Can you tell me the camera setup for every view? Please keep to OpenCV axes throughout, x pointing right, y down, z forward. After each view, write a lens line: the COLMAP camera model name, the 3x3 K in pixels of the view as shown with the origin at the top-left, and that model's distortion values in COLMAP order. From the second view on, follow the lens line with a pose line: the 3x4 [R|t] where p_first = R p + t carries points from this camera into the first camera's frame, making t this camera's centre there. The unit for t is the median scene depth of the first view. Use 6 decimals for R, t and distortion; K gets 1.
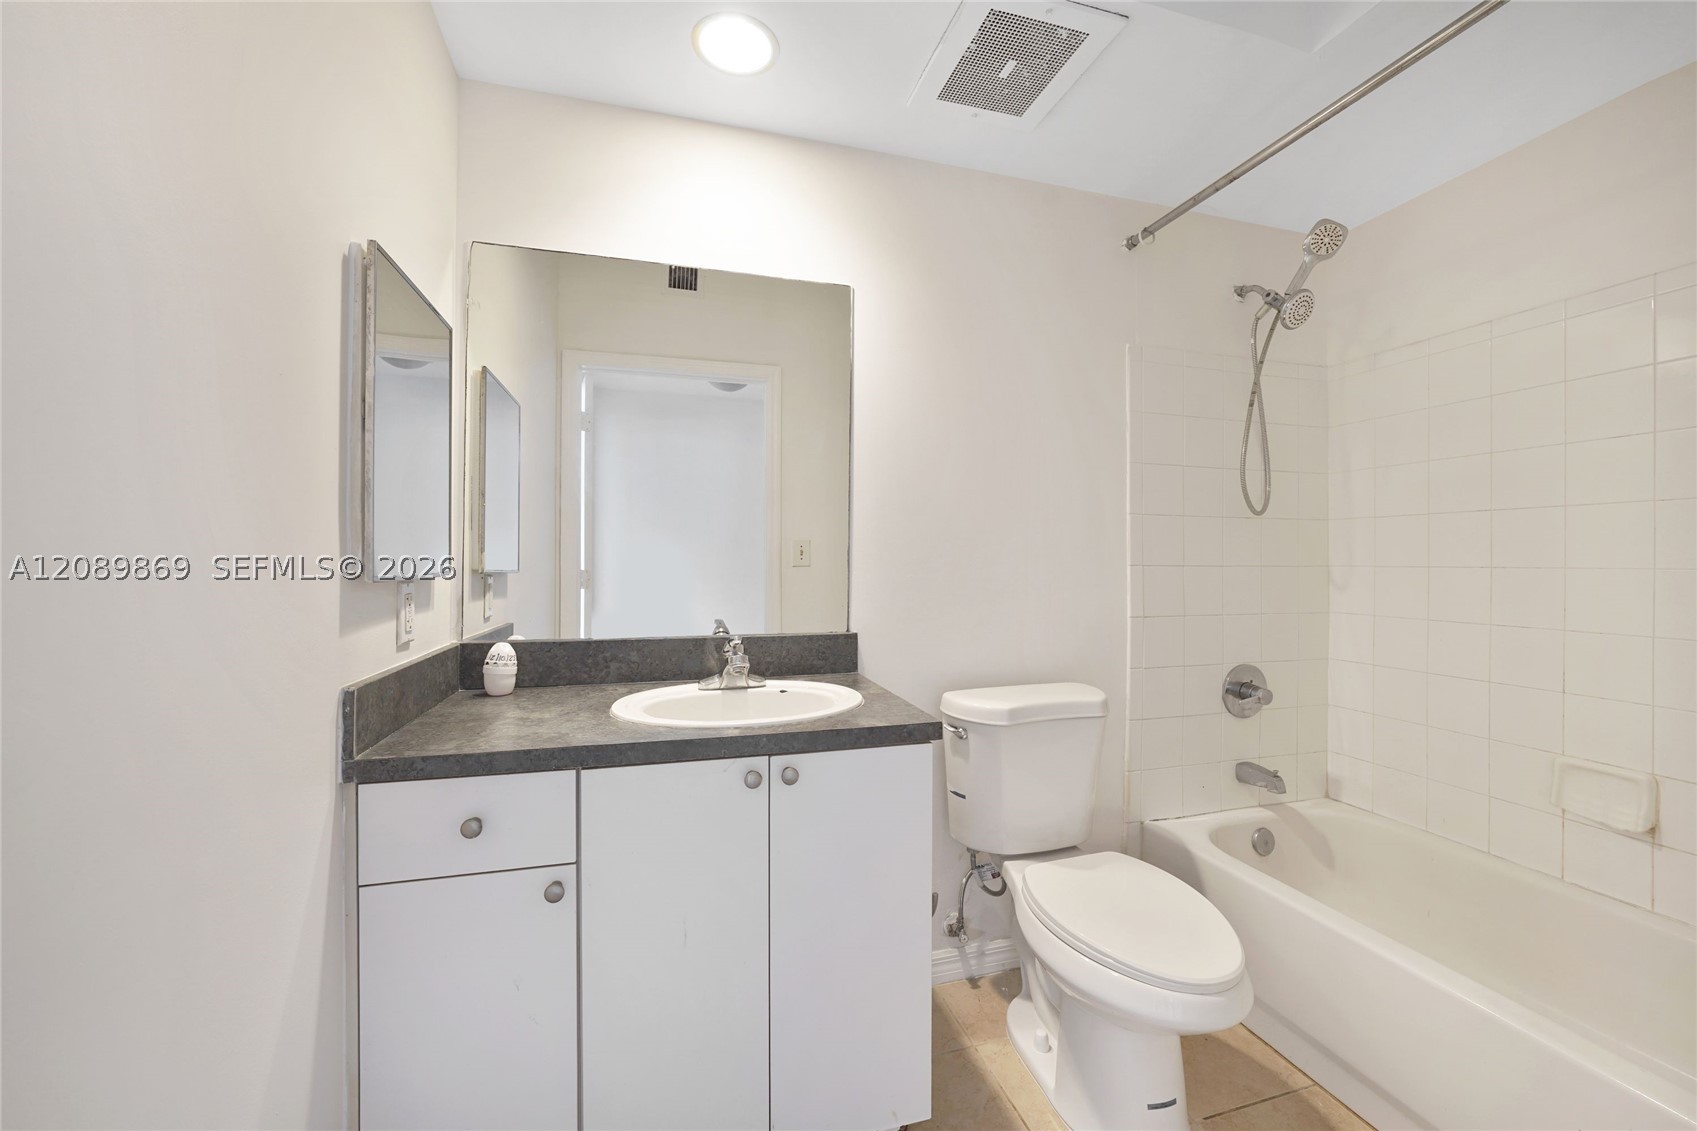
lens RADIAL K [[683.3, 0, 841.2], [0, 683.3, 570.4], [0, 0, 1]] dist [-0.000564, 0.000073]
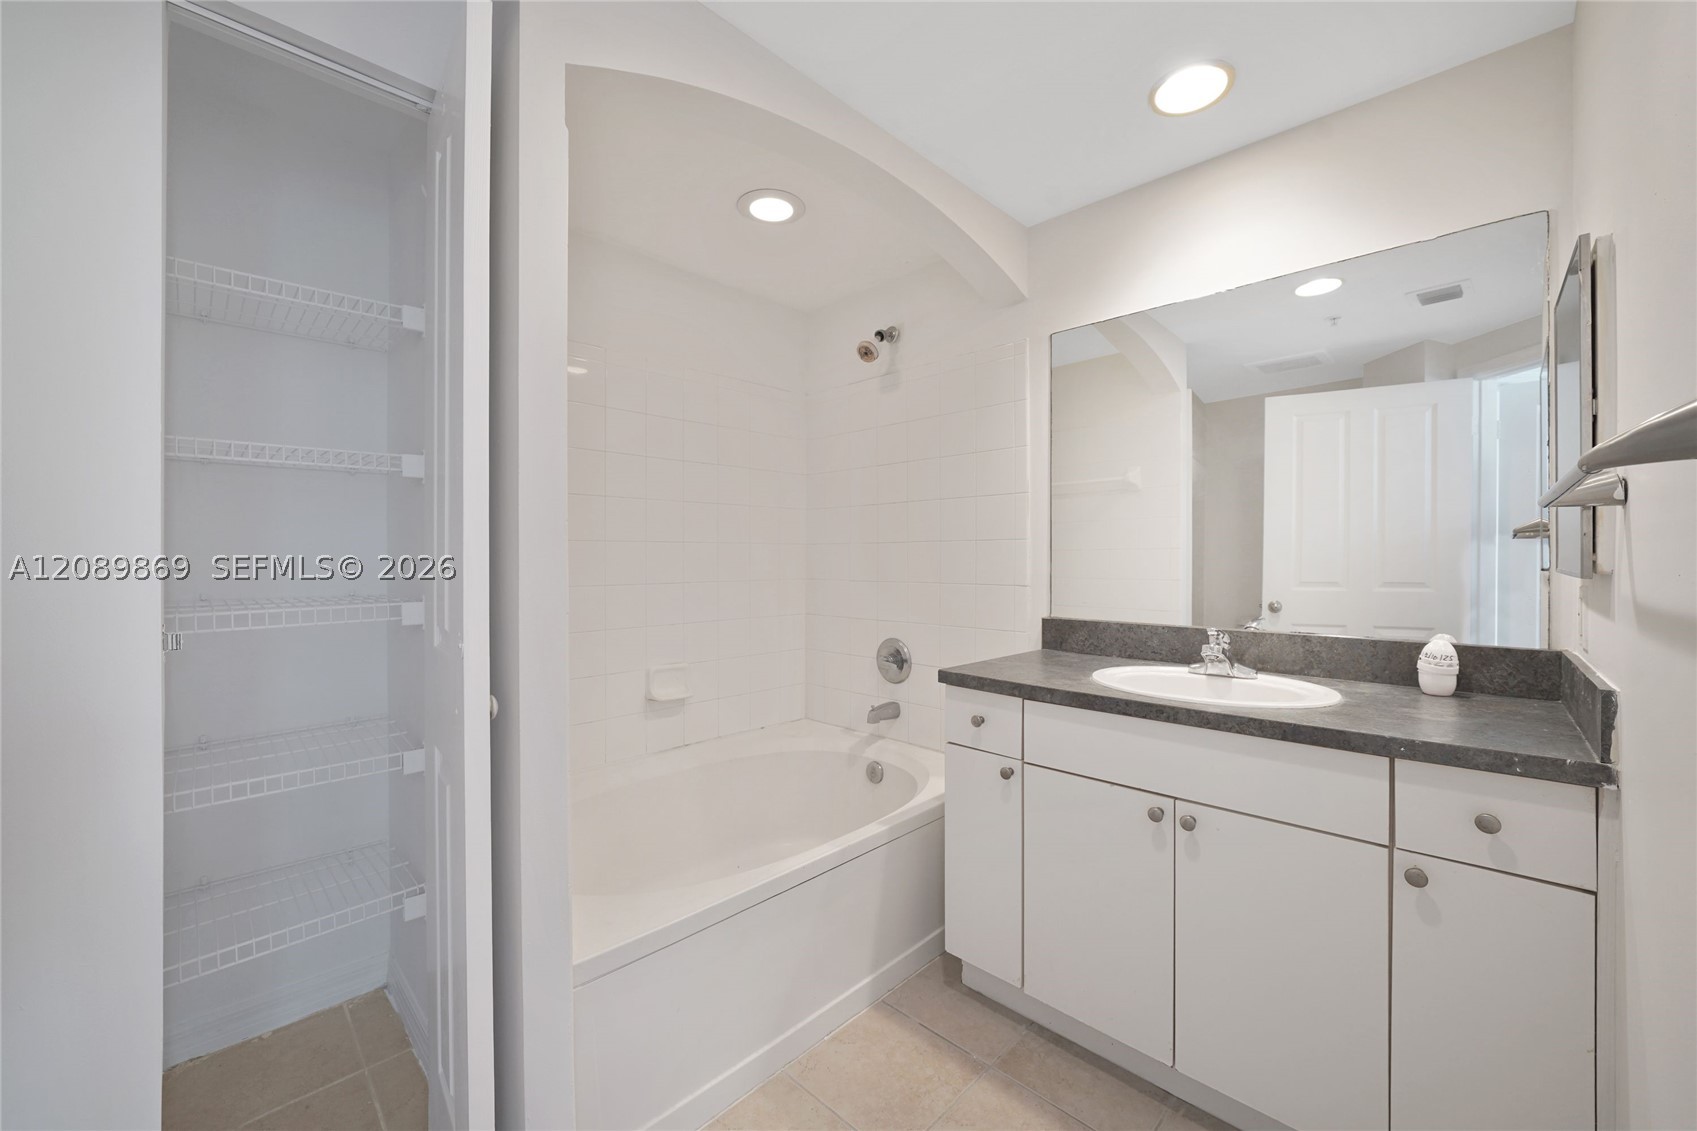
lens RADIAL K [[680.9, 0, 848.8], [0, 680.9, 559.8], [0, 0, 1]] dist [-0.000226, 0.000014]
pose [[0.511142, 0.001791, -0.859494, 0.538317], [0.001328, 0.999995, 0.002873, -0.021923], [0.859495, -0.002610, 0.511137, -0.089119]]
